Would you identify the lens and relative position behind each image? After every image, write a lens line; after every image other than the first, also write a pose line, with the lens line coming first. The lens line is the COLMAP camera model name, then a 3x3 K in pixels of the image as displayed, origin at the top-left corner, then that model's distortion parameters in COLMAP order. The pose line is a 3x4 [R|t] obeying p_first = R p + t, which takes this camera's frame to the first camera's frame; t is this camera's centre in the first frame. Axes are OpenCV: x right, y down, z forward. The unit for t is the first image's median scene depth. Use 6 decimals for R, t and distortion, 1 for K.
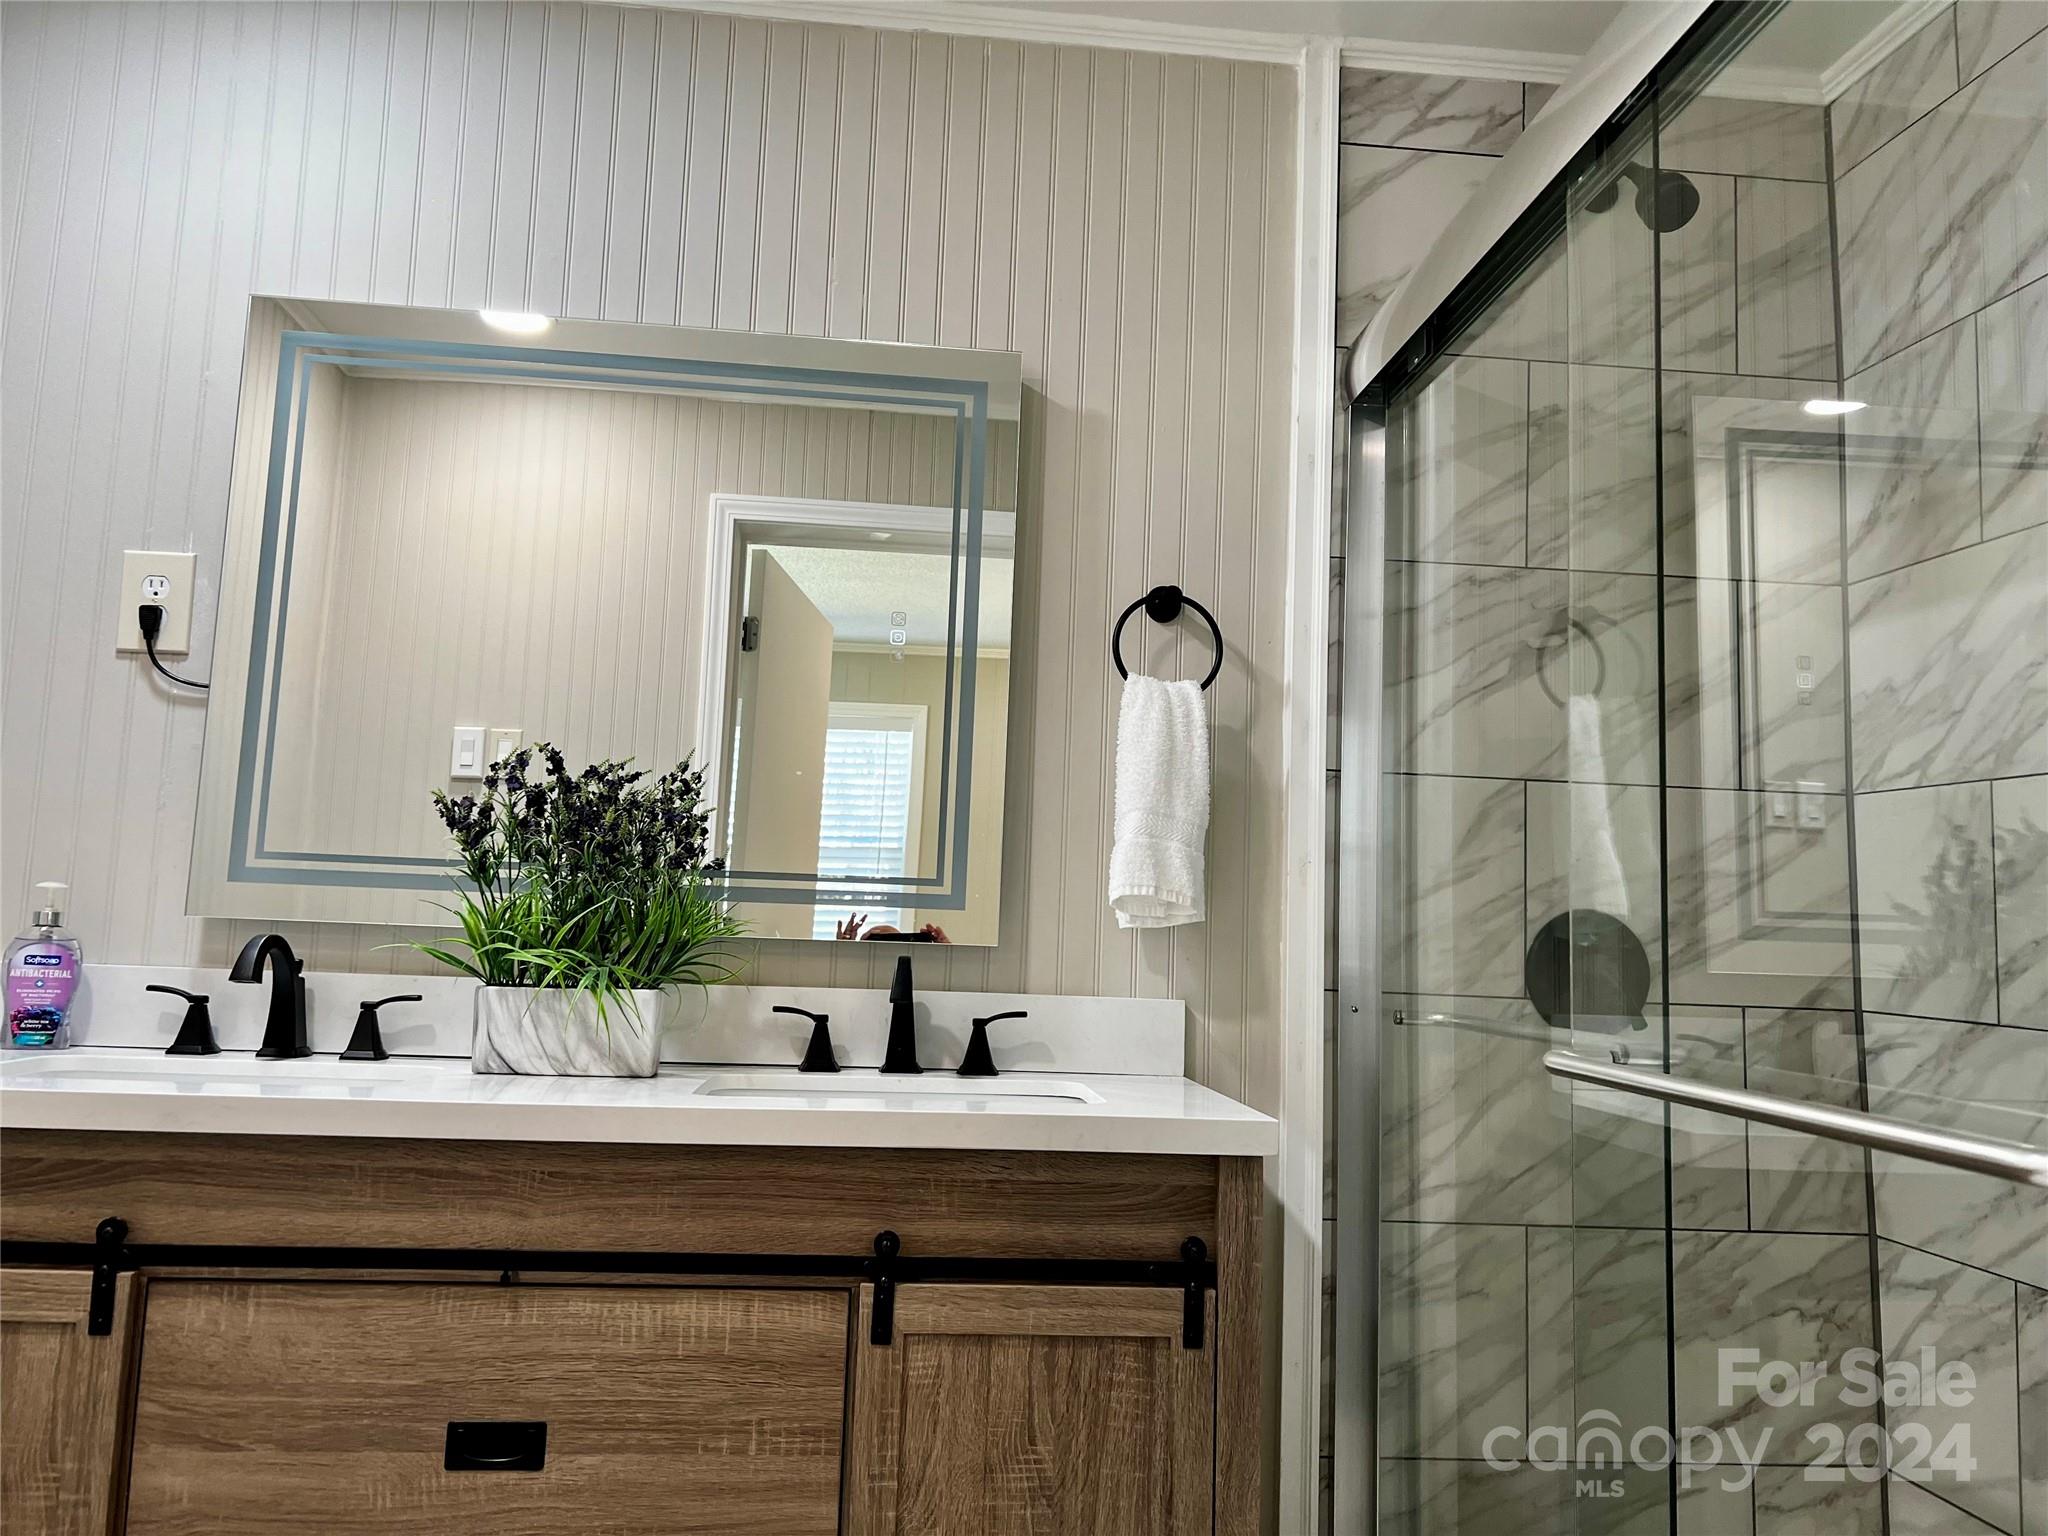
lens RADIAL K [[1540.9, 0, 1008.0], [0, 1540.9, 763.9], [0, 0, 1]] dist [0.048696, -0.057059]
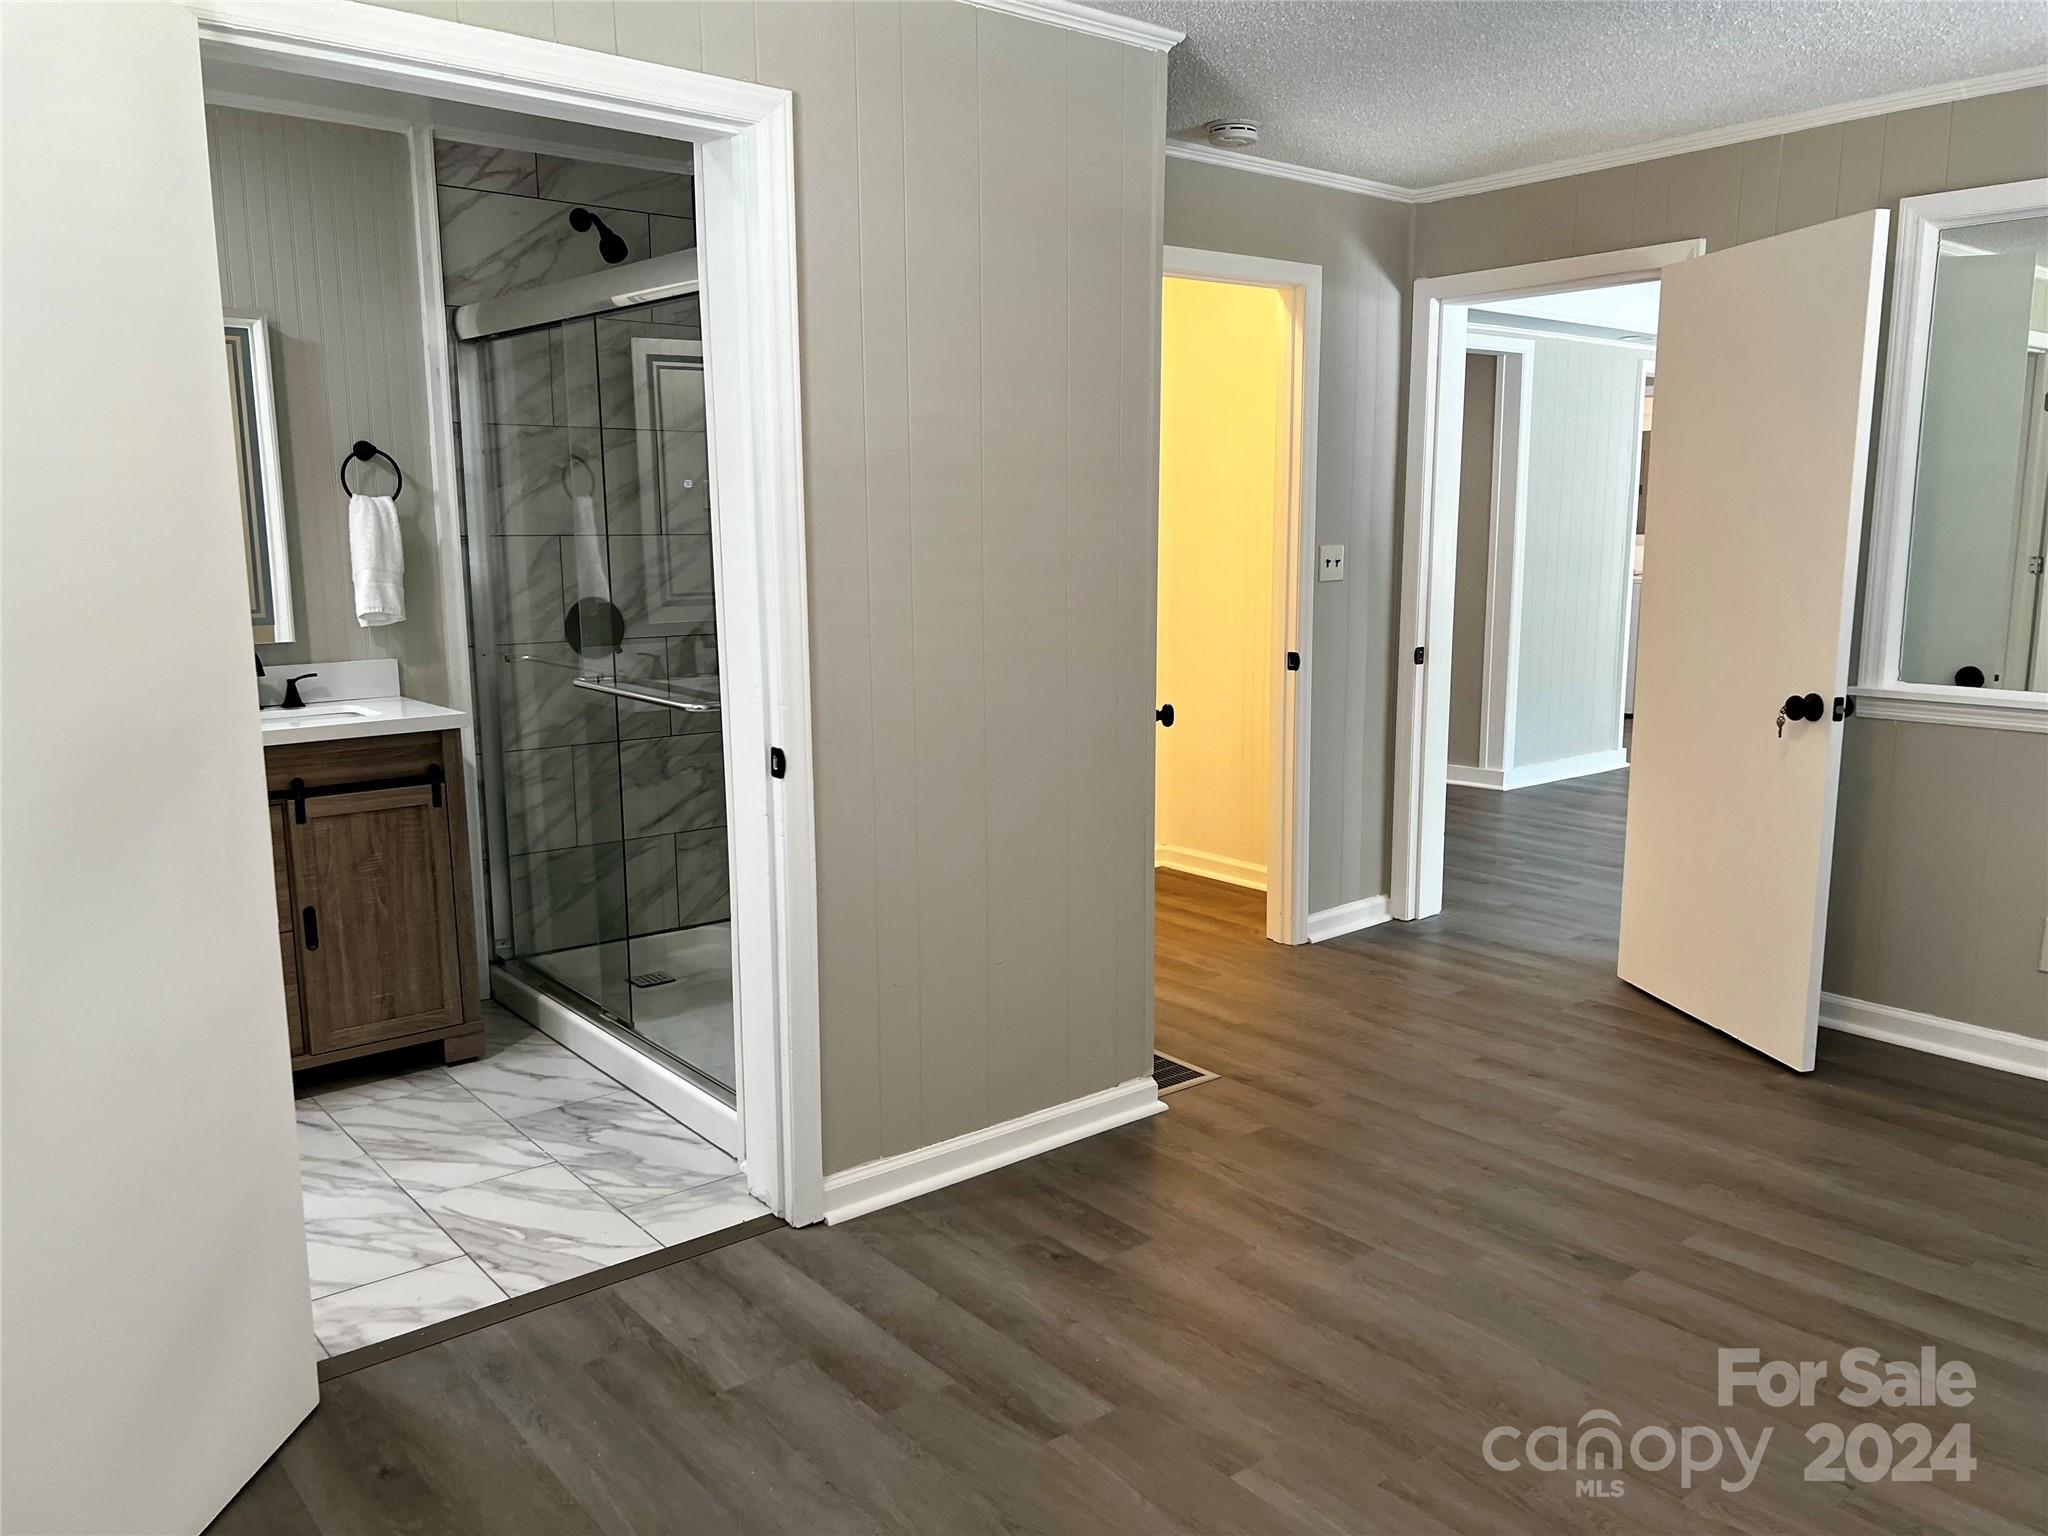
lens RADIAL K [[1540.9, 0, 1014.2], [0, 1540.9, 774.3], [0, 0, 1]] dist [0.048696, -0.057059]
pose [[0.827146, -0.134142, 0.545743, -0.333759], [-0.024799, 0.961437, 0.273904, -0.267065], [-0.561440, -0.240092, 0.791922, -1.050927]]
